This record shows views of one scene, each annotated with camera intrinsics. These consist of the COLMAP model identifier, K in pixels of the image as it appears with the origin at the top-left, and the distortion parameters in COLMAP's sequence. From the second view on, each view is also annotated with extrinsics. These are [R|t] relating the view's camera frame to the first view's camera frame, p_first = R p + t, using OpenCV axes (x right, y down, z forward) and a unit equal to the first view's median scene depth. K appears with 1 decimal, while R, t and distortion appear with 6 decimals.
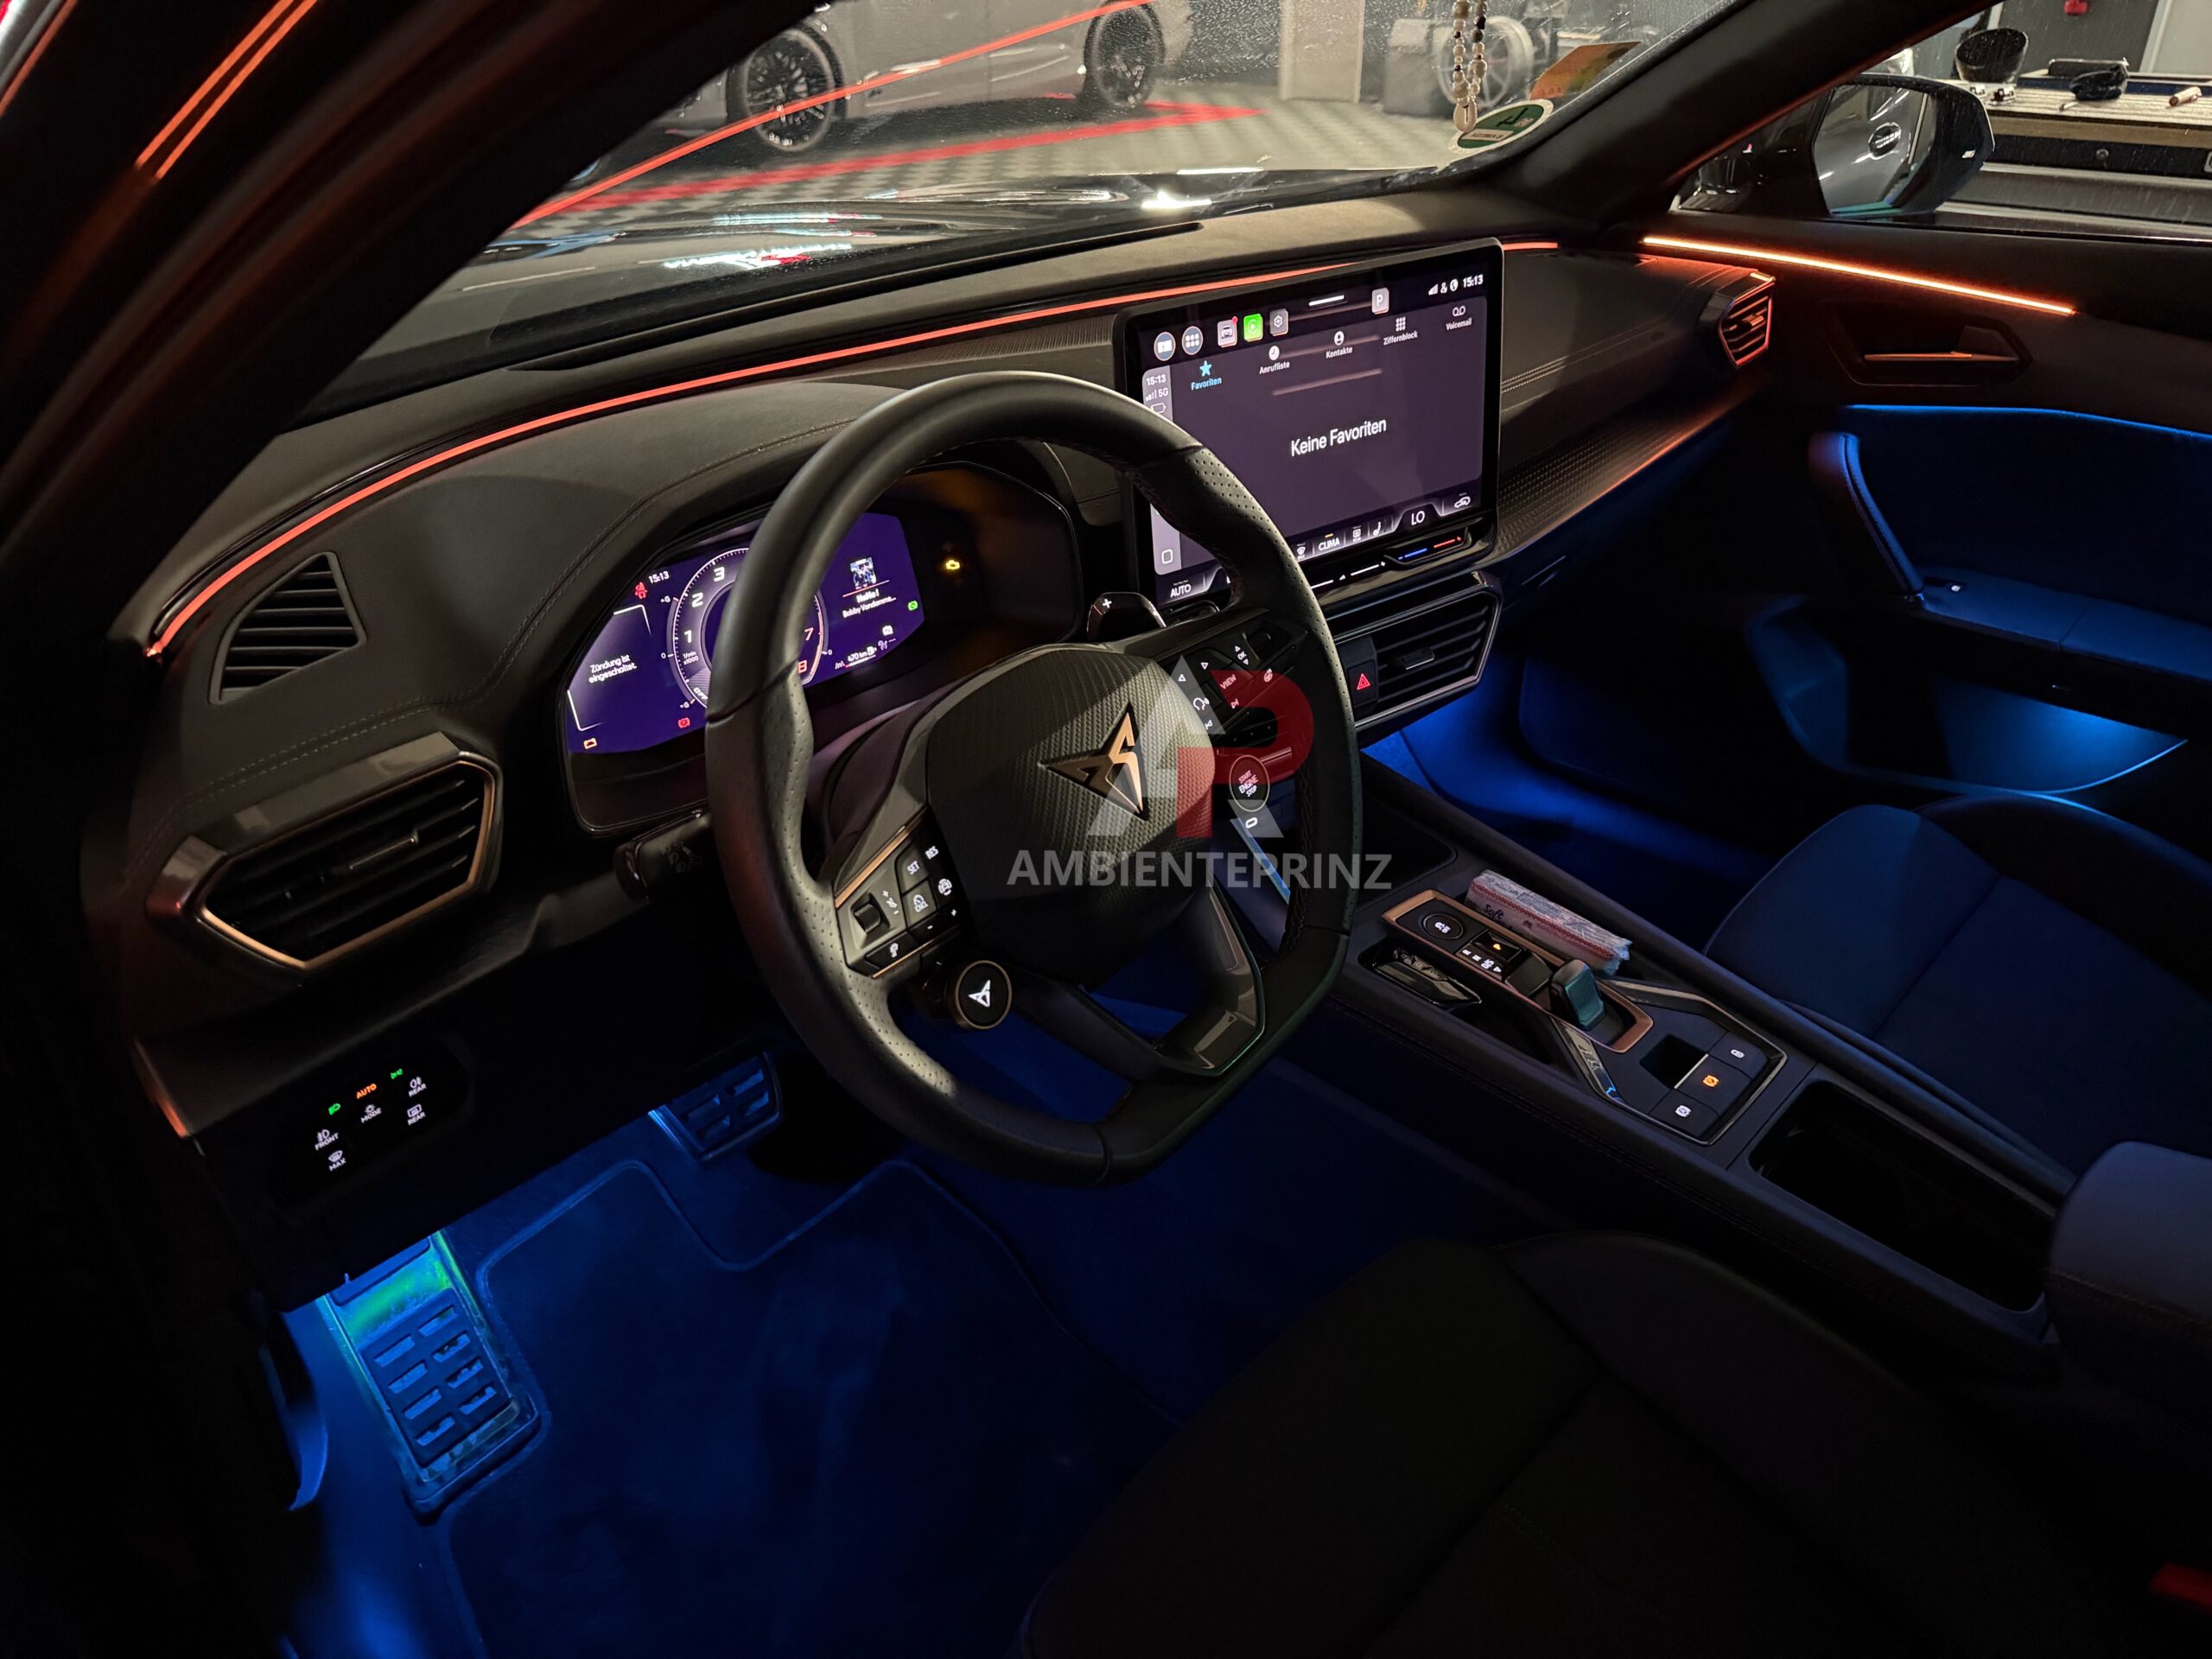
lens RADIAL K [[1674.6, 0, 1096.2], [0, 1674.6, 840.9], [0, 0, 1]] dist [0.023252, -0.037207]
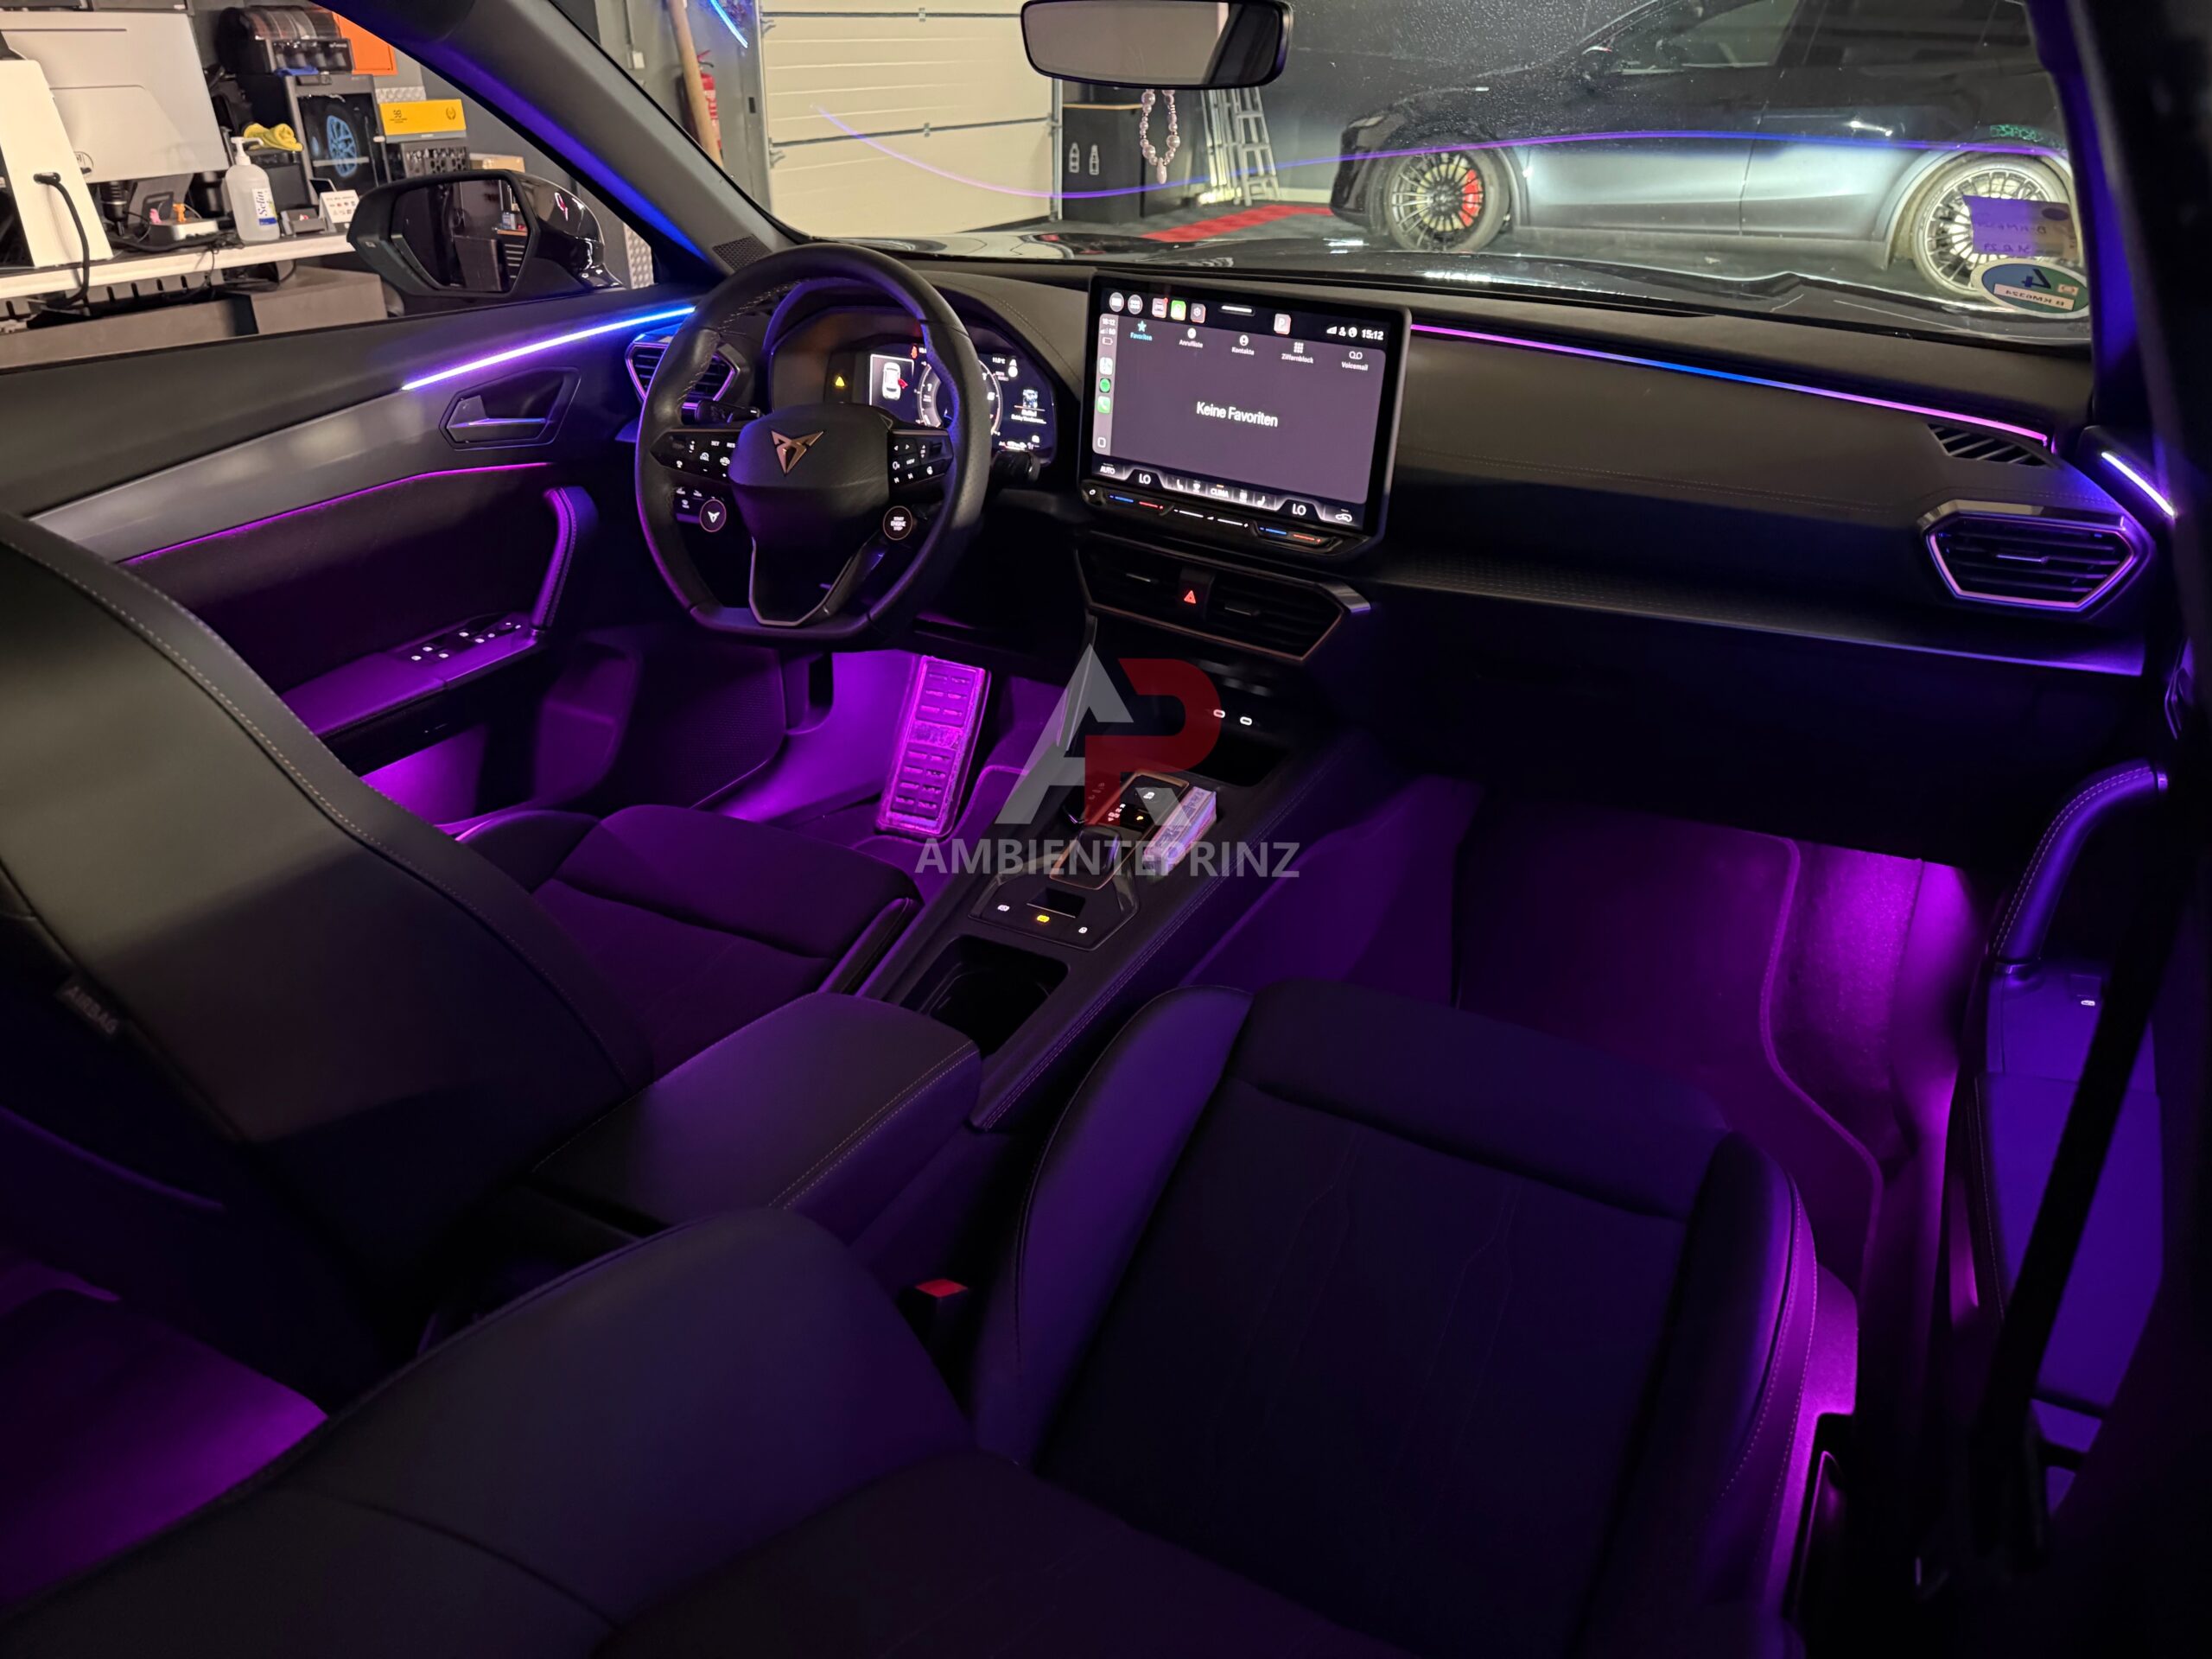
lens RADIAL K [[1546.6, 0, 1103.1], [0, 1546.6, 847.7], [0, 0, 1]] dist [0.009842, -0.021206]
pose [[0.261369, 0.473257, -0.841257, 1.326003], [-0.494479, 0.814152, 0.304380, -0.283963], [0.828961, 0.336429, 0.446810, 0.477919]]
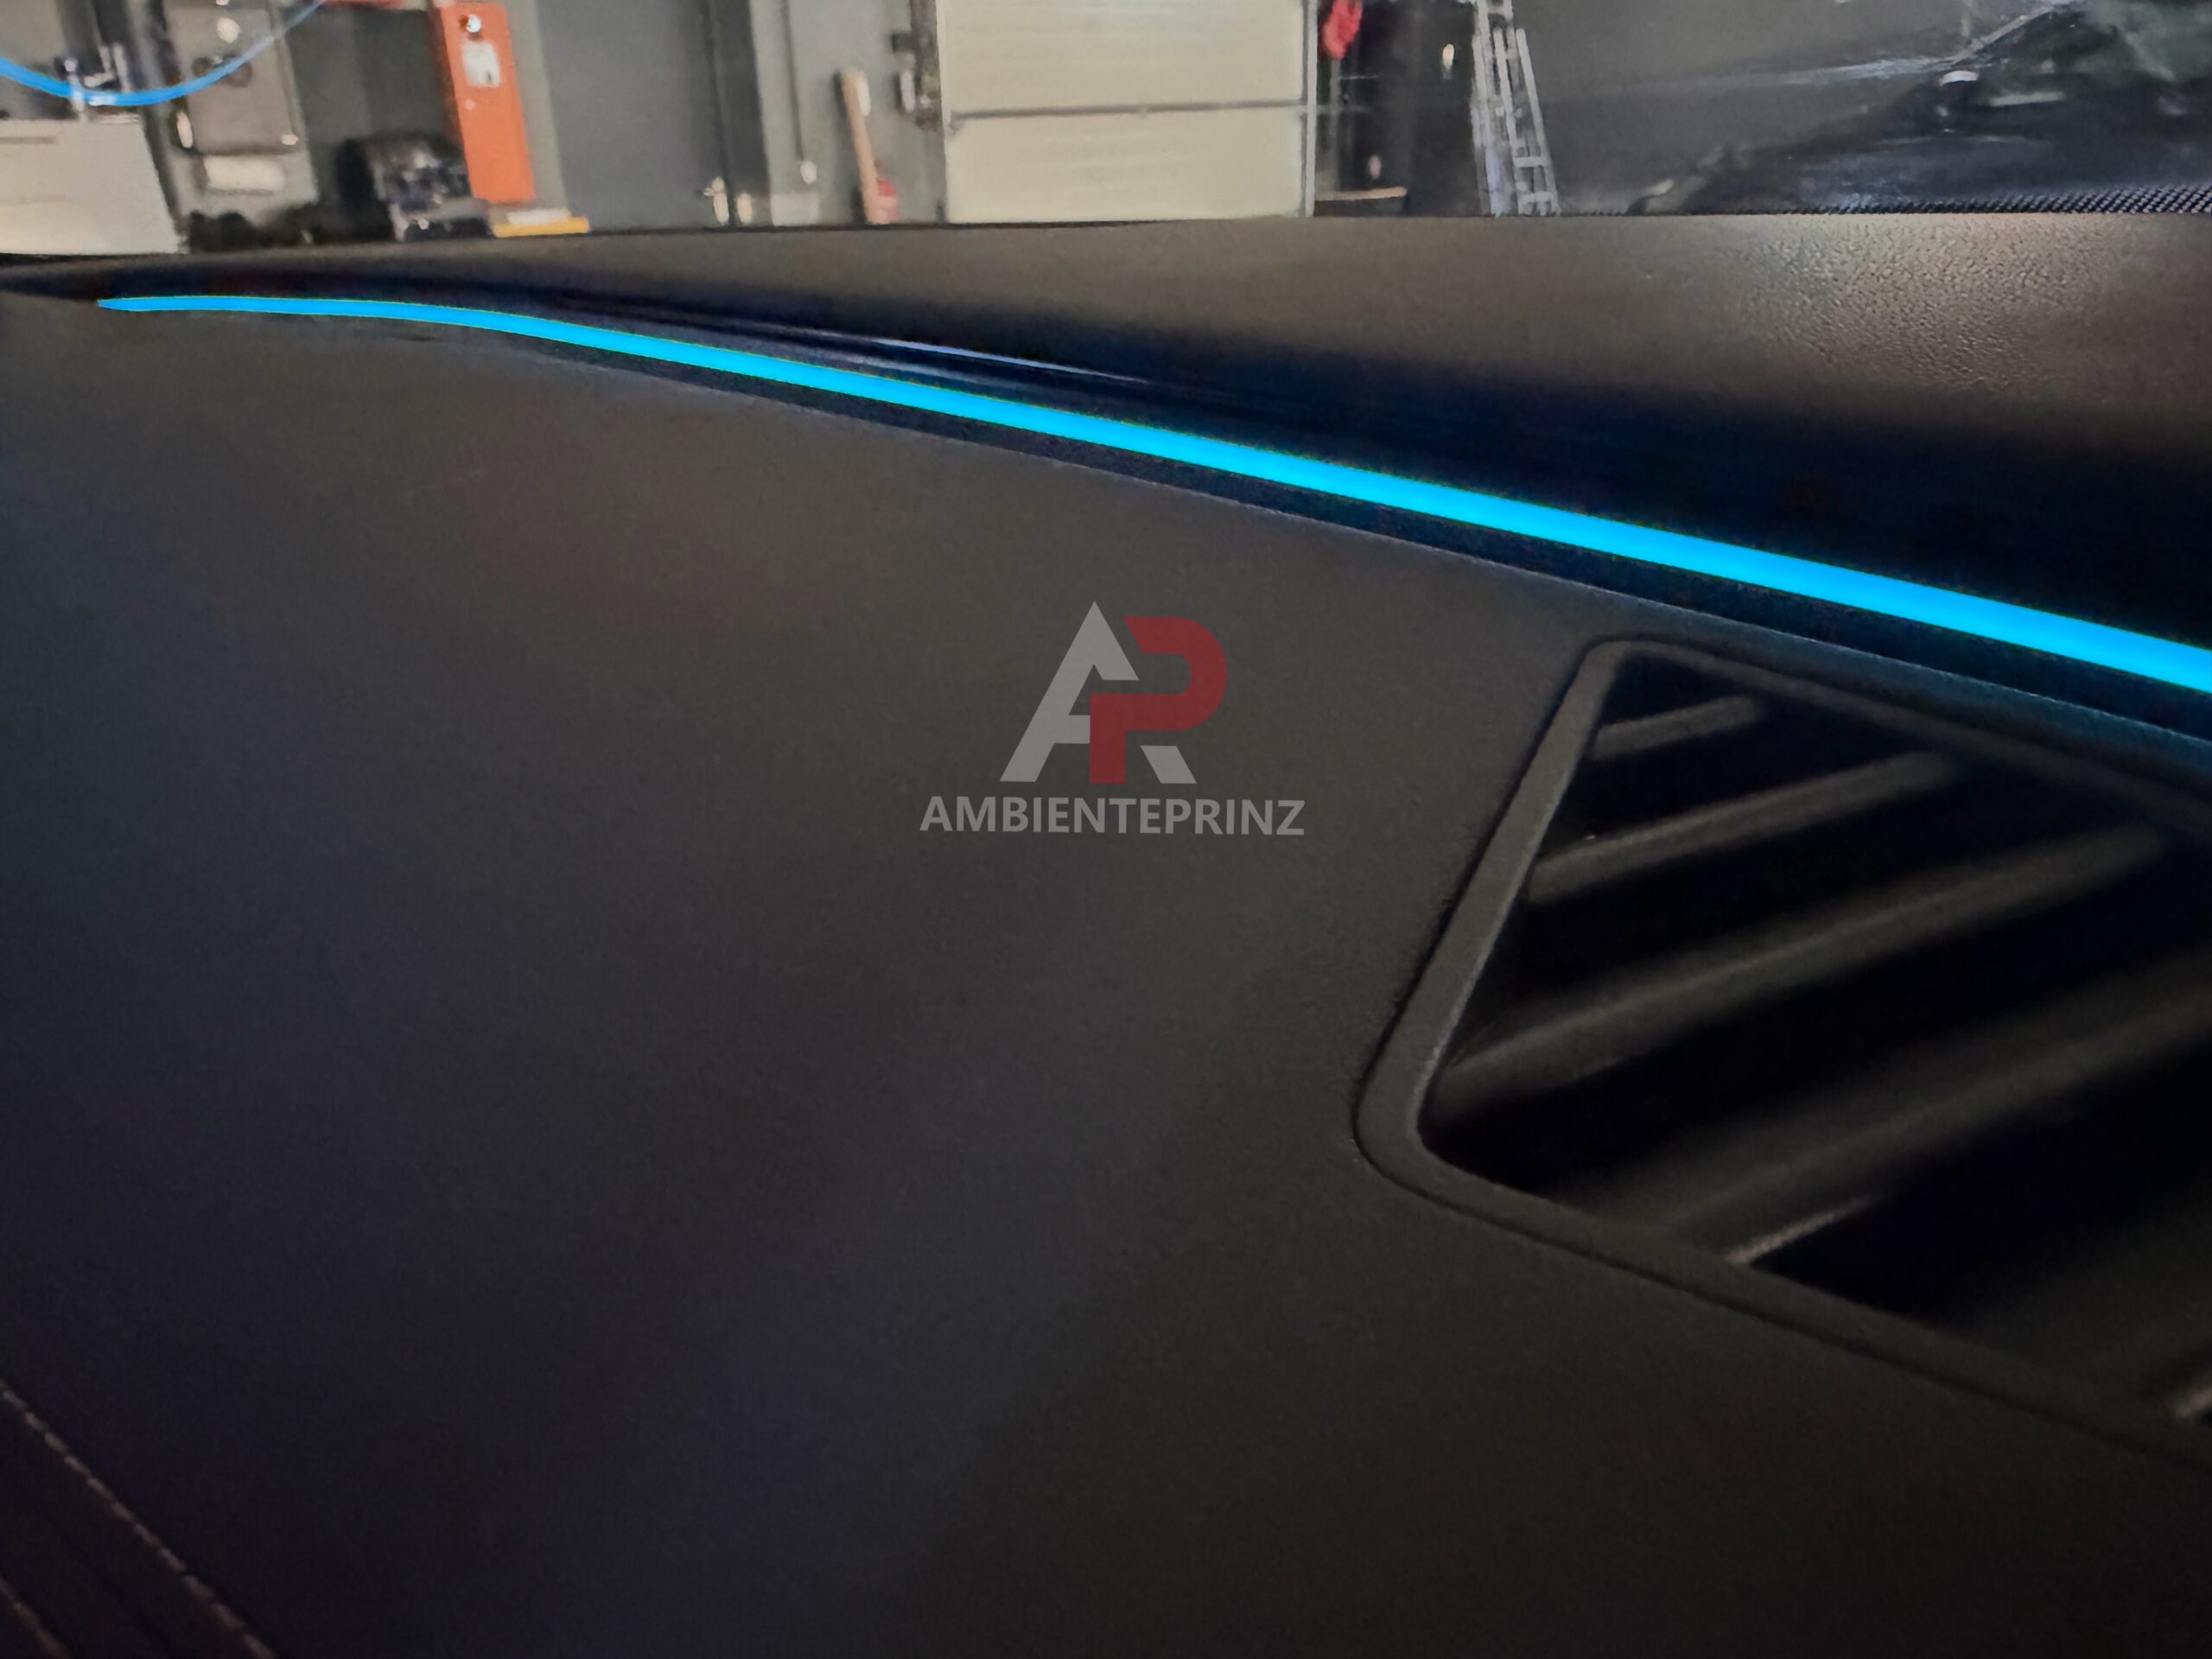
lens RADIAL K [[1546.6, 0, 1065.5], [0, 1546.6, 847.1], [0, 0, 1]] dist [0.009842, -0.021206]
pose [[0.018054, 0.414881, -0.909696, 0.509881], [-0.445831, 0.817725, 0.364088, -0.514227], [0.894935, 0.398997, 0.199730, 1.329433]]
